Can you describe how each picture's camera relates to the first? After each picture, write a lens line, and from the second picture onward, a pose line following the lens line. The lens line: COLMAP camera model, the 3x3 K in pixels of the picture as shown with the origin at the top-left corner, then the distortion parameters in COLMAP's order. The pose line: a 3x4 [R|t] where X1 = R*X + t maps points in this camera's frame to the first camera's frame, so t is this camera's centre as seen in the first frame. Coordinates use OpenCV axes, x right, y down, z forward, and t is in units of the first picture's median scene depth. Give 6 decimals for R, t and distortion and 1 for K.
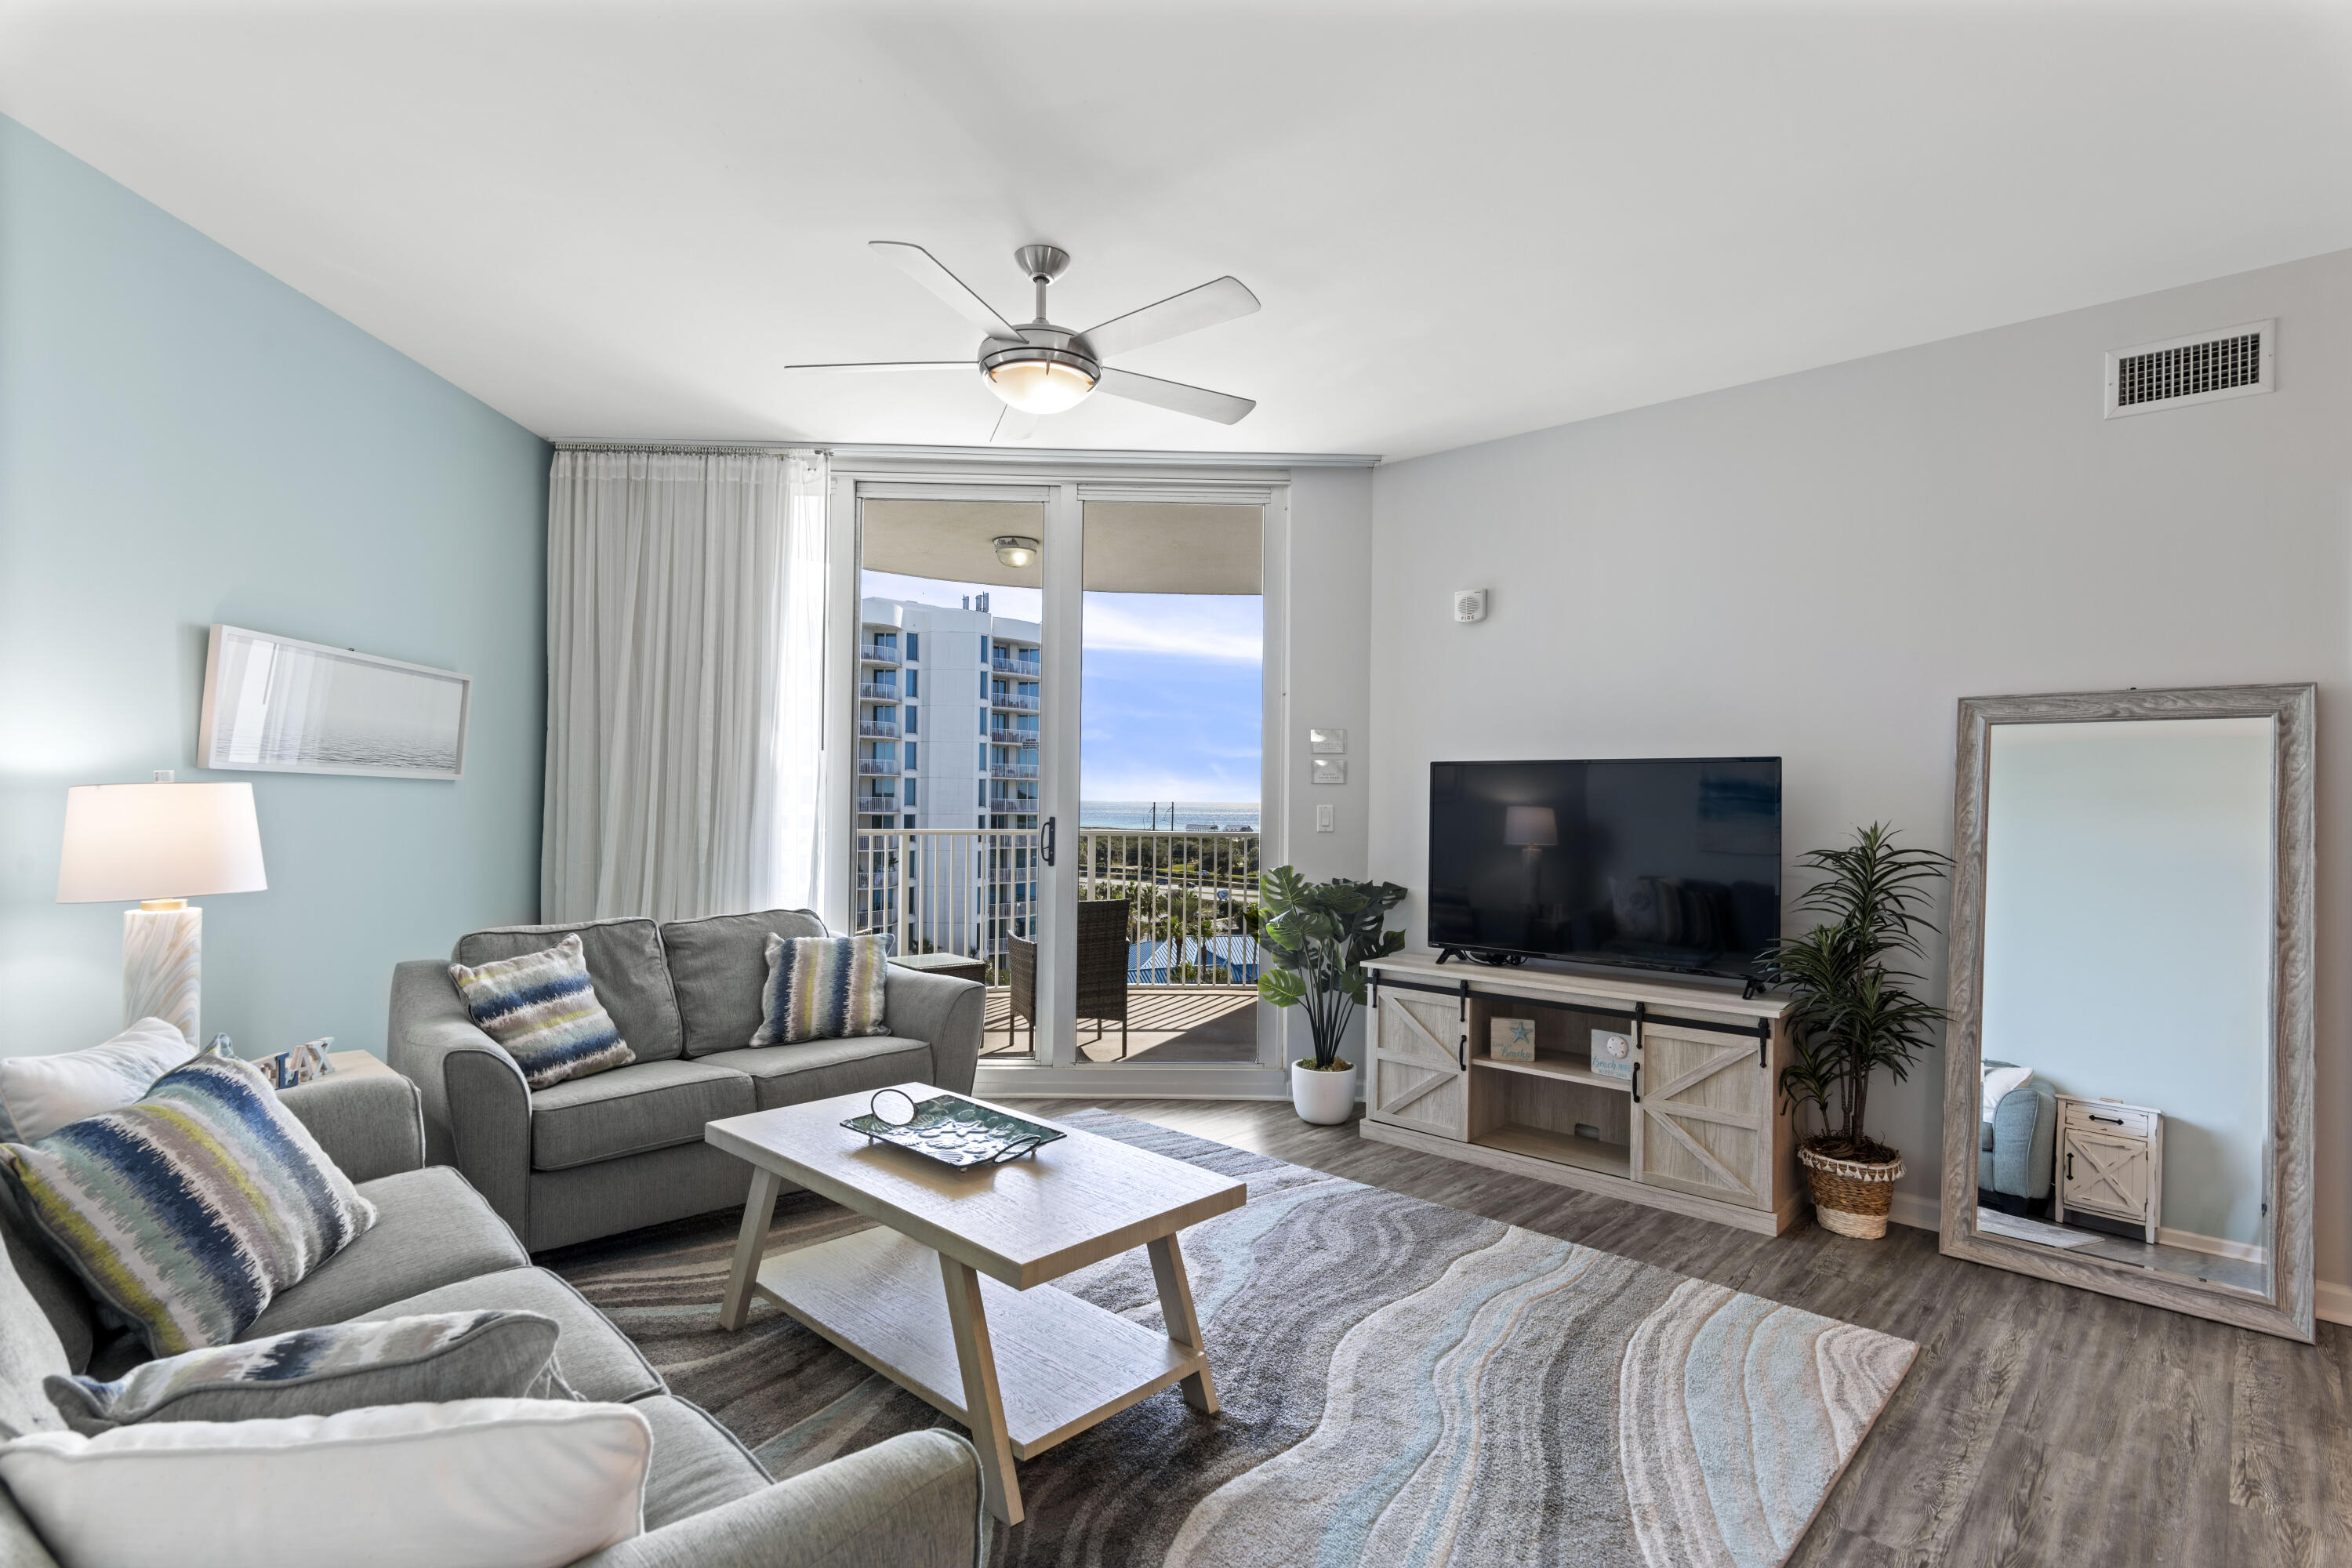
lens RADIAL K [[1150.6, 0, 1176.0], [0, 1150.6, 784.0], [0, 0, 1]] dist [0.008984, -0.000496]
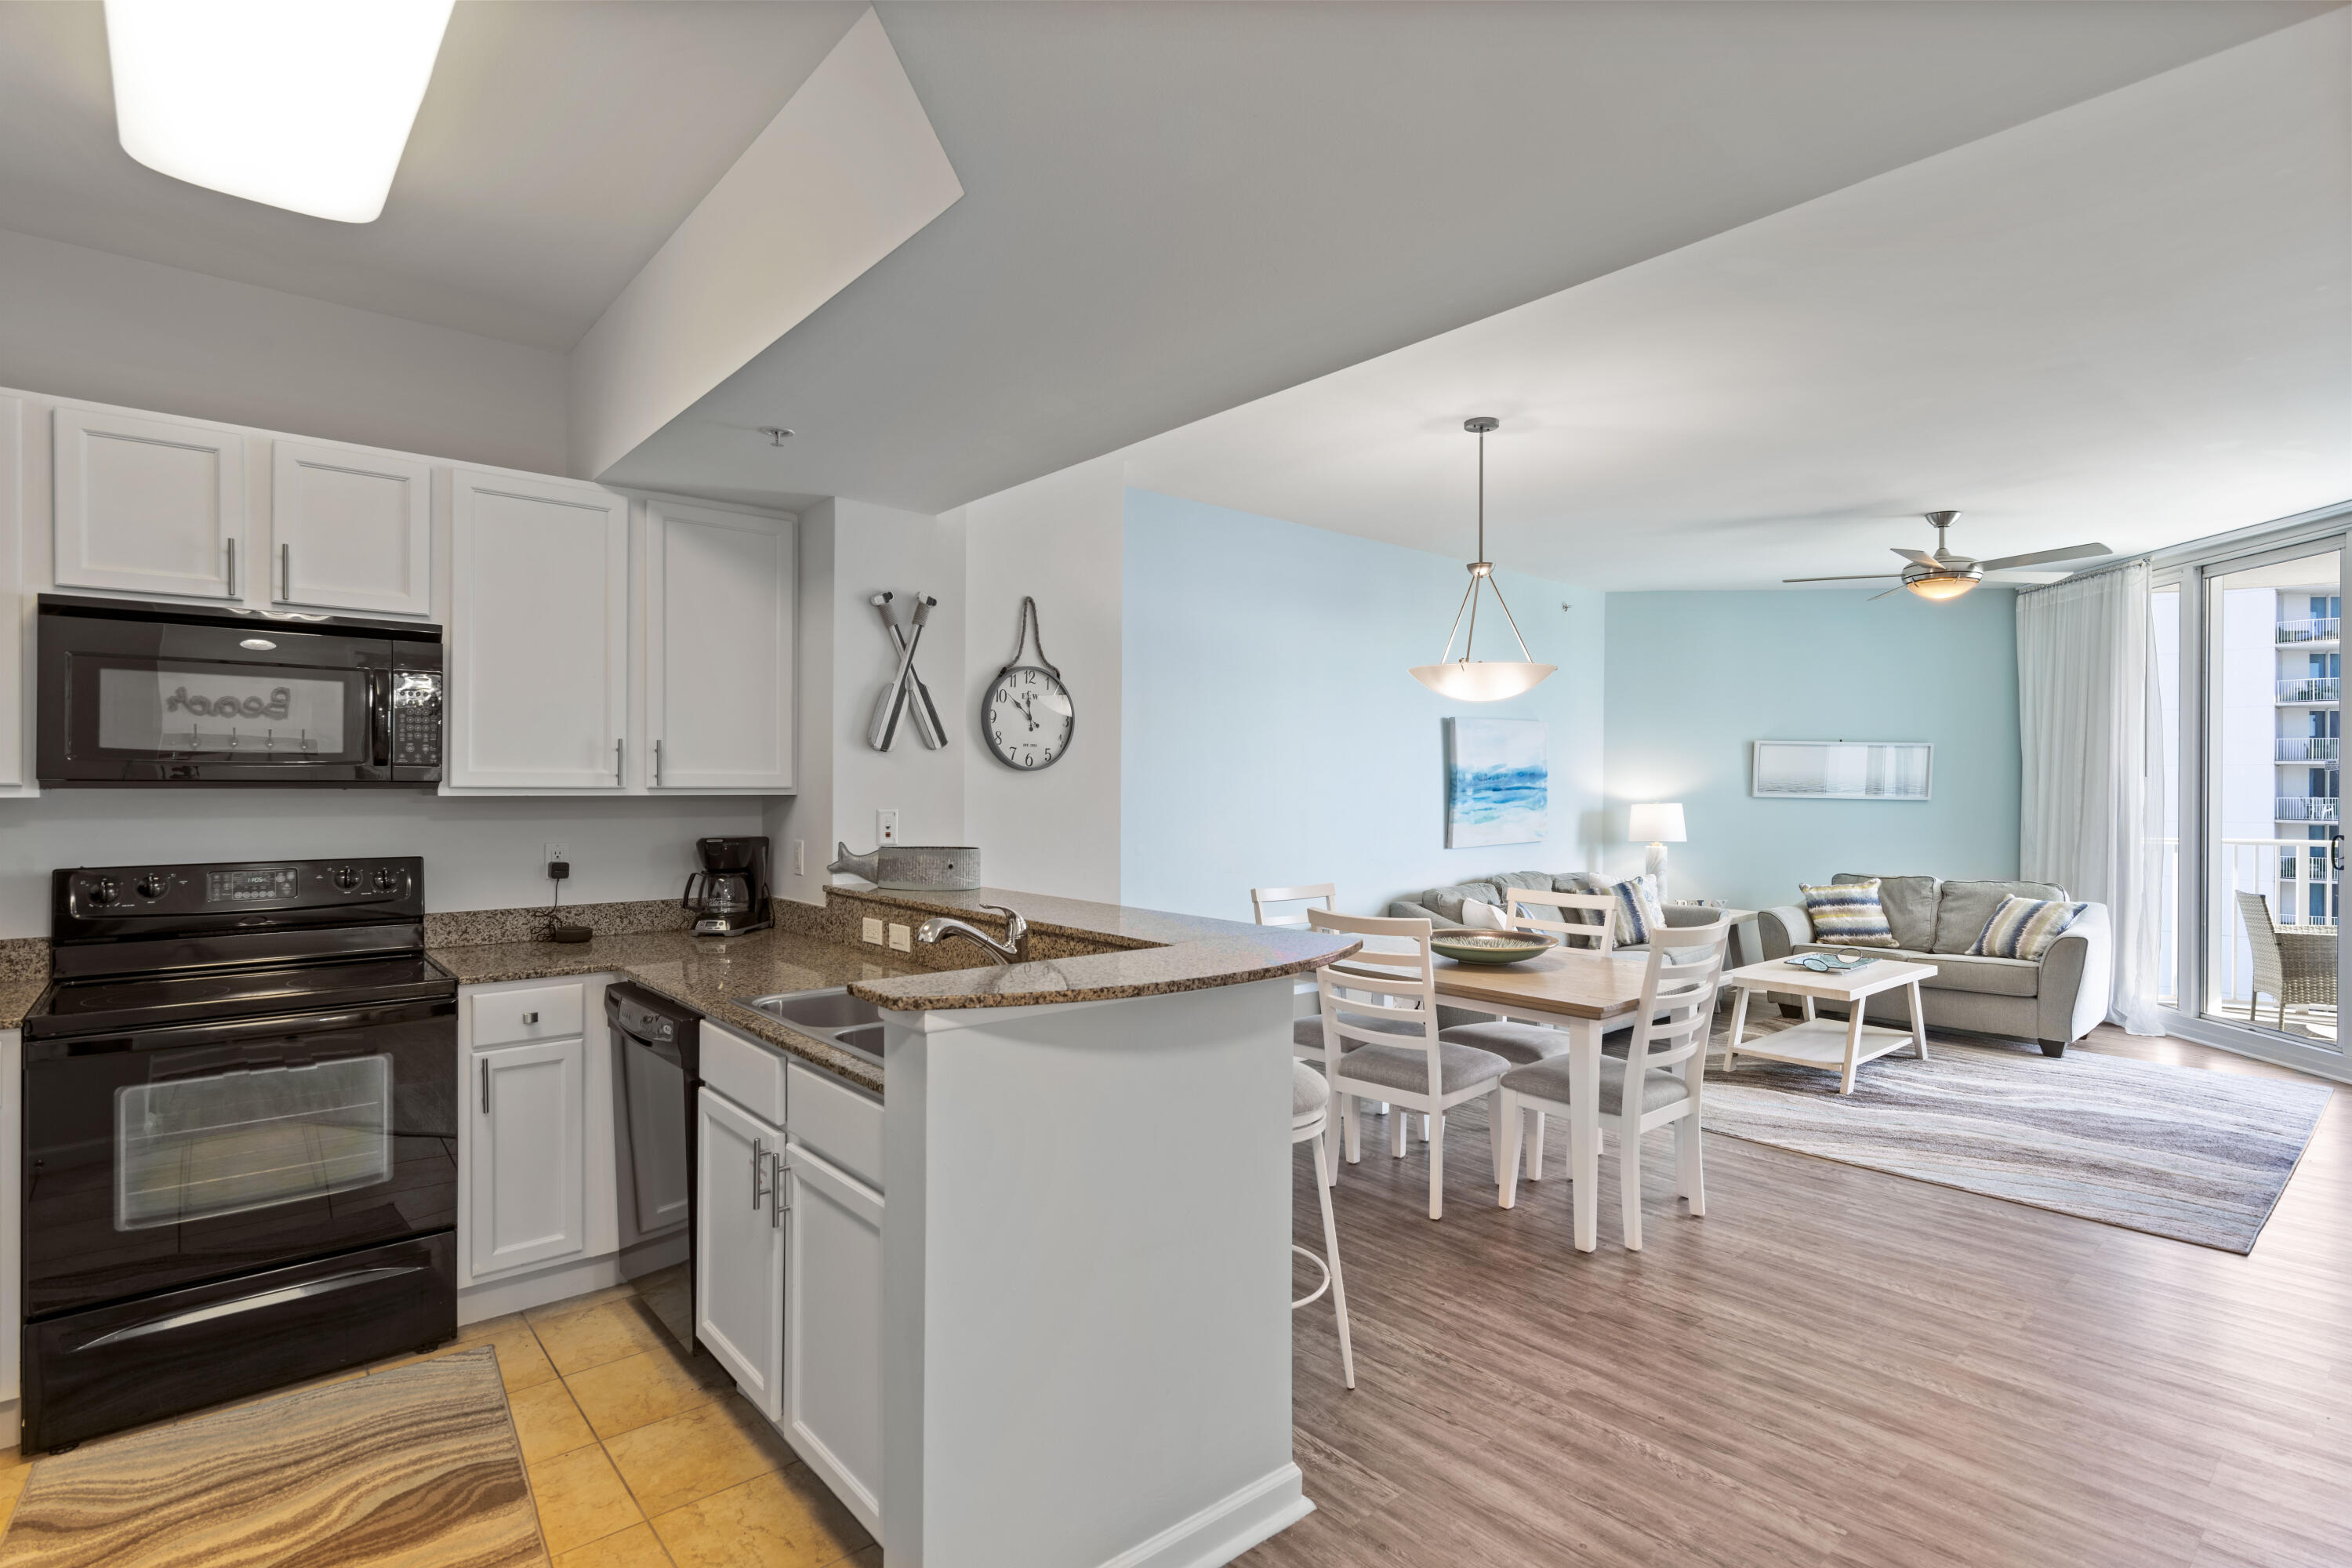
lens RADIAL K [[1139.9, 0, 1177.9], [0, 1139.9, 784.4], [0, 0, 1]] dist [0.005633, -0.000282]
pose [[-0.098565, -0.013578, -0.995038, 1.493110], [0.006226, 0.999879, -0.014261, -0.010689], [0.995111, -0.007601, -0.098468, -0.020674]]
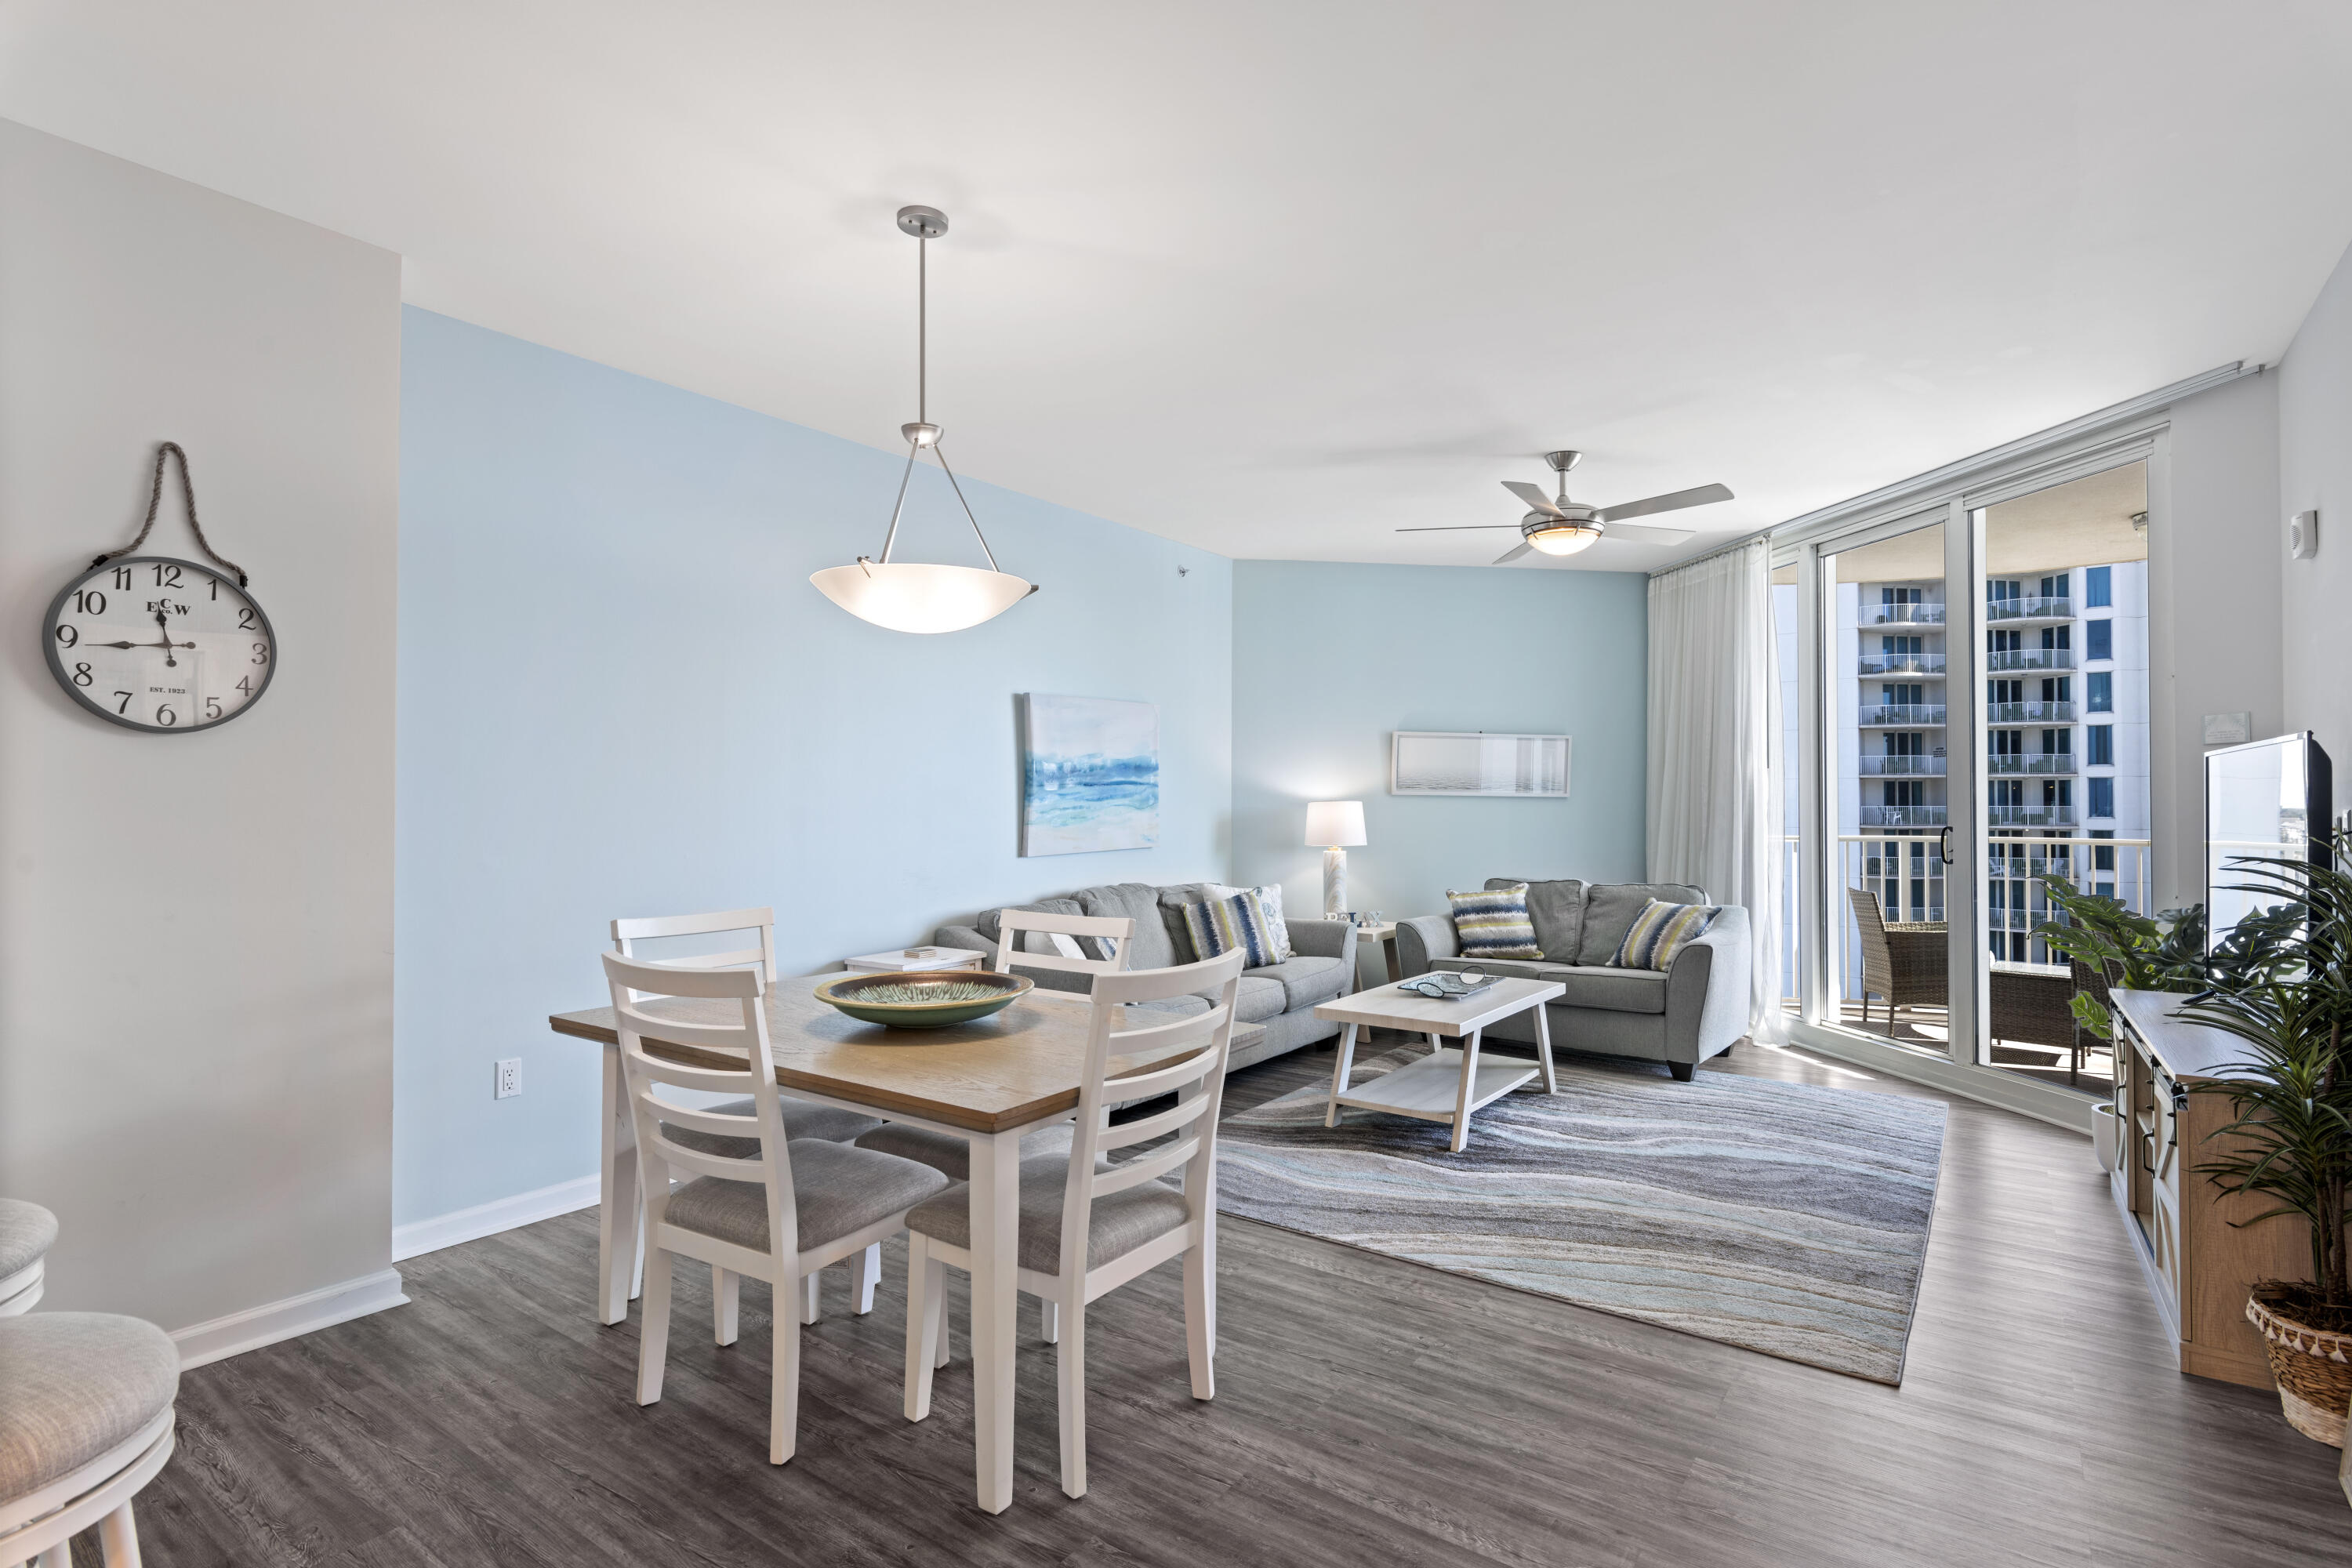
lens RADIAL K [[1139.9, 0, 1177.9], [0, 1139.9, 784.4], [0, 0, 1]] dist [0.005633, -0.000282]
pose [[0.127694, -0.027682, -0.991427, 1.110318], [0.013982, 0.999561, -0.026108, 0.015973], [0.991715, -0.010528, 0.128025, 0.236846]]
